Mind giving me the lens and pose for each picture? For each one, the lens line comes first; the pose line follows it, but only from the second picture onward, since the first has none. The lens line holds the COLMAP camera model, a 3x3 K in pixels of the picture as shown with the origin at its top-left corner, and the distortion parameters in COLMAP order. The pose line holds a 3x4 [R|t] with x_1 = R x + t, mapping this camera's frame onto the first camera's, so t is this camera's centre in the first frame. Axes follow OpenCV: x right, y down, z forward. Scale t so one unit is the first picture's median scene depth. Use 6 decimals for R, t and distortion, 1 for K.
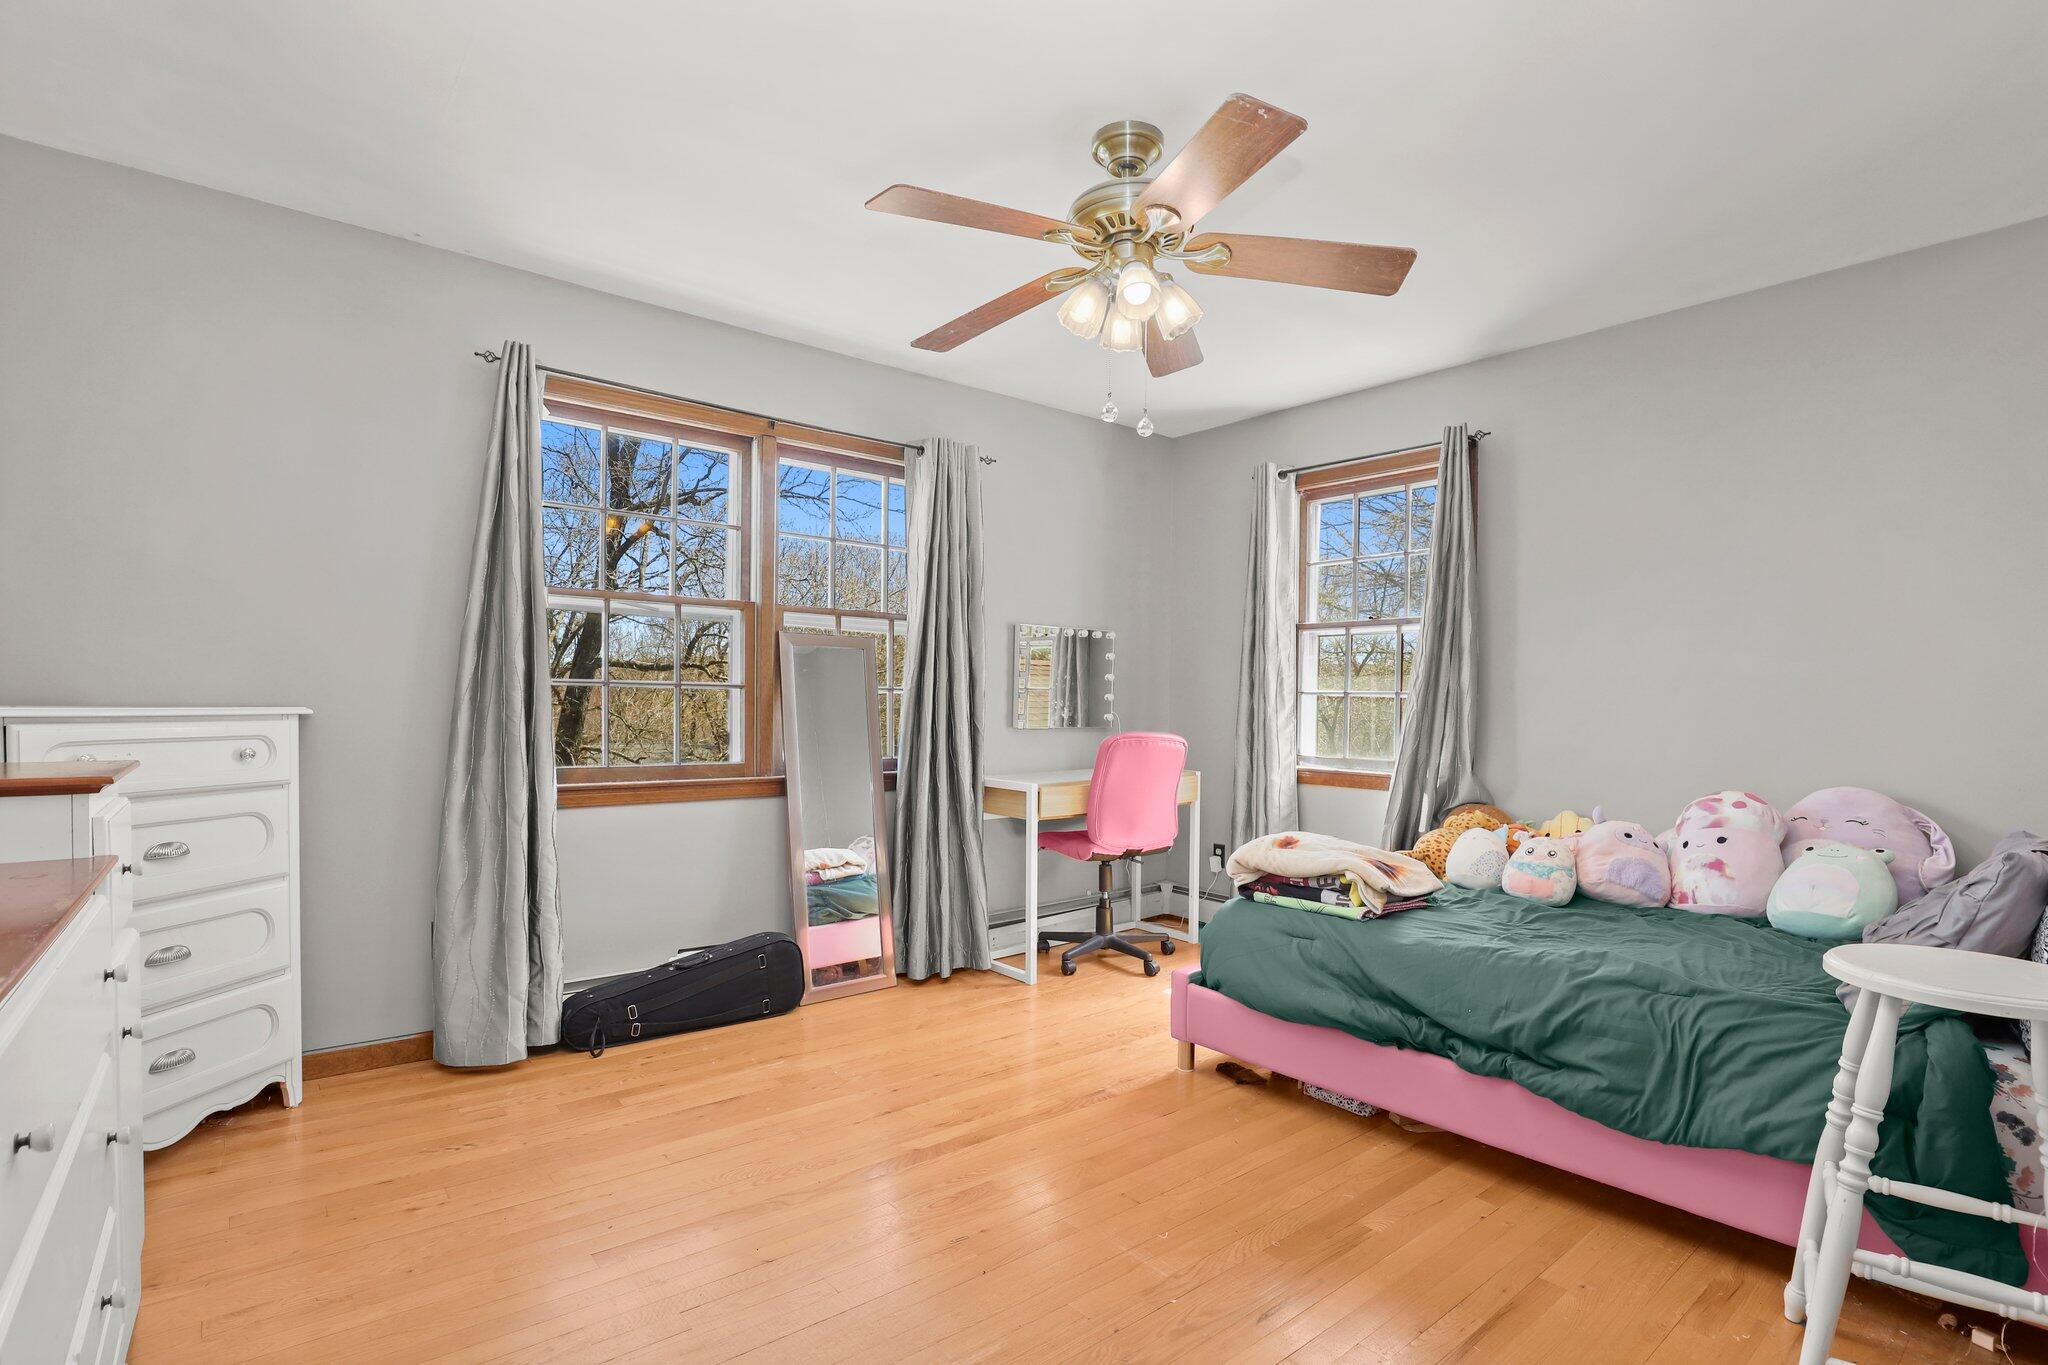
lens RADIAL K [[943.0, 0, 1018.5], [0, 943.0, 696.3], [0, 0, 1]] dist [-0.004986, 0.000617]
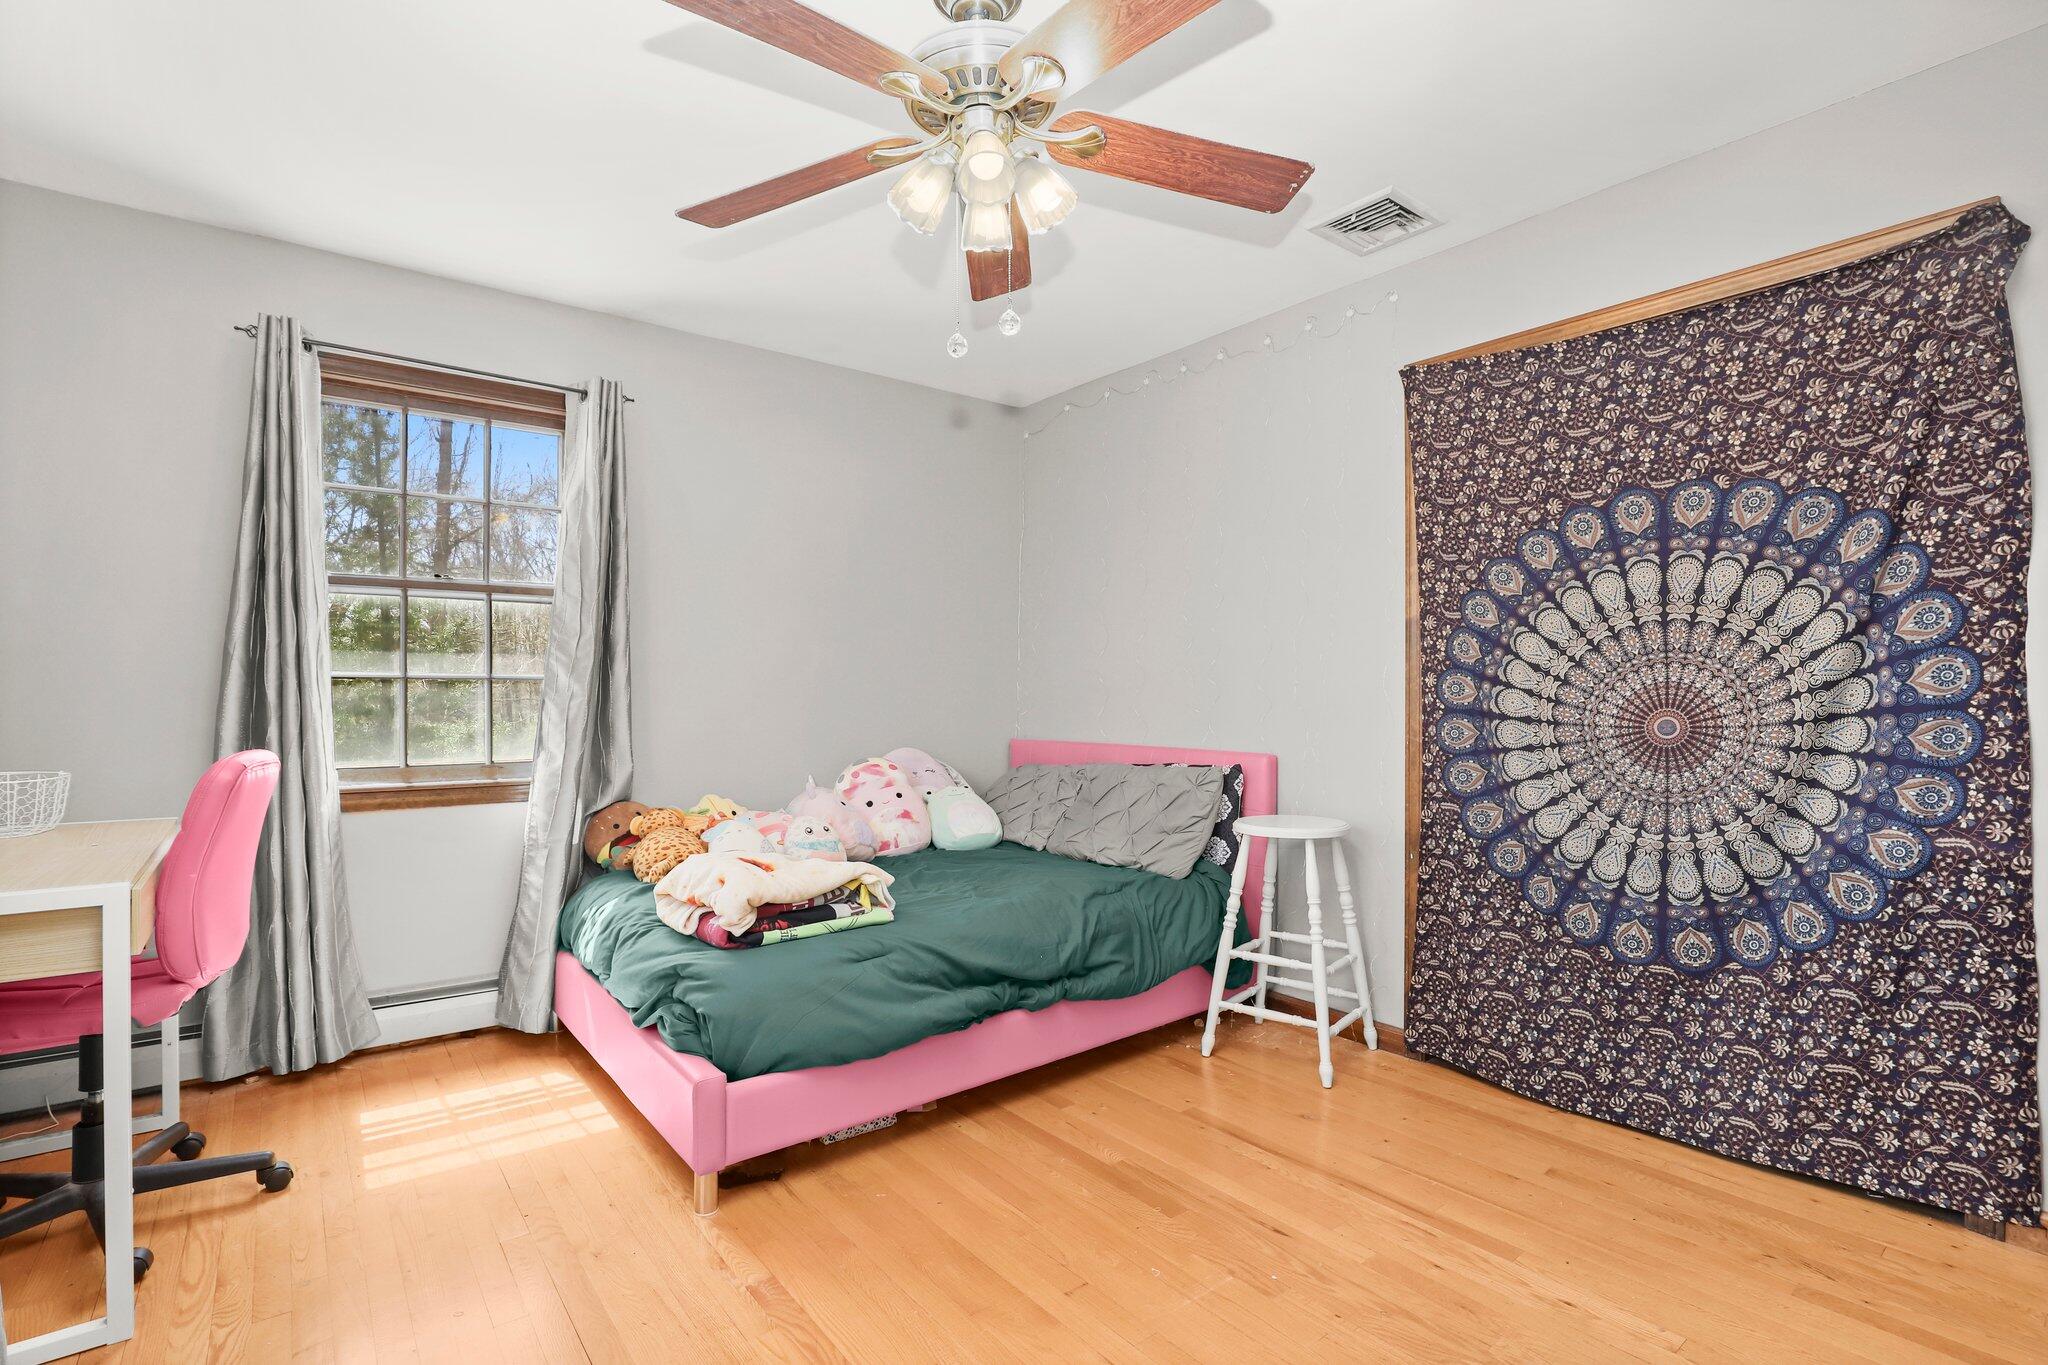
lens RADIAL K [[943.0, 0, 1019.3], [0, 943.0, 683.8], [0, 0, 1]] dist [-0.004986, 0.000617]
pose [[0.057281, -0.003612, 0.998352, -0.650060], [-0.003505, 0.999987, 0.003819, -0.008424], [-0.998352, -0.003718, 0.057267, 0.907194]]
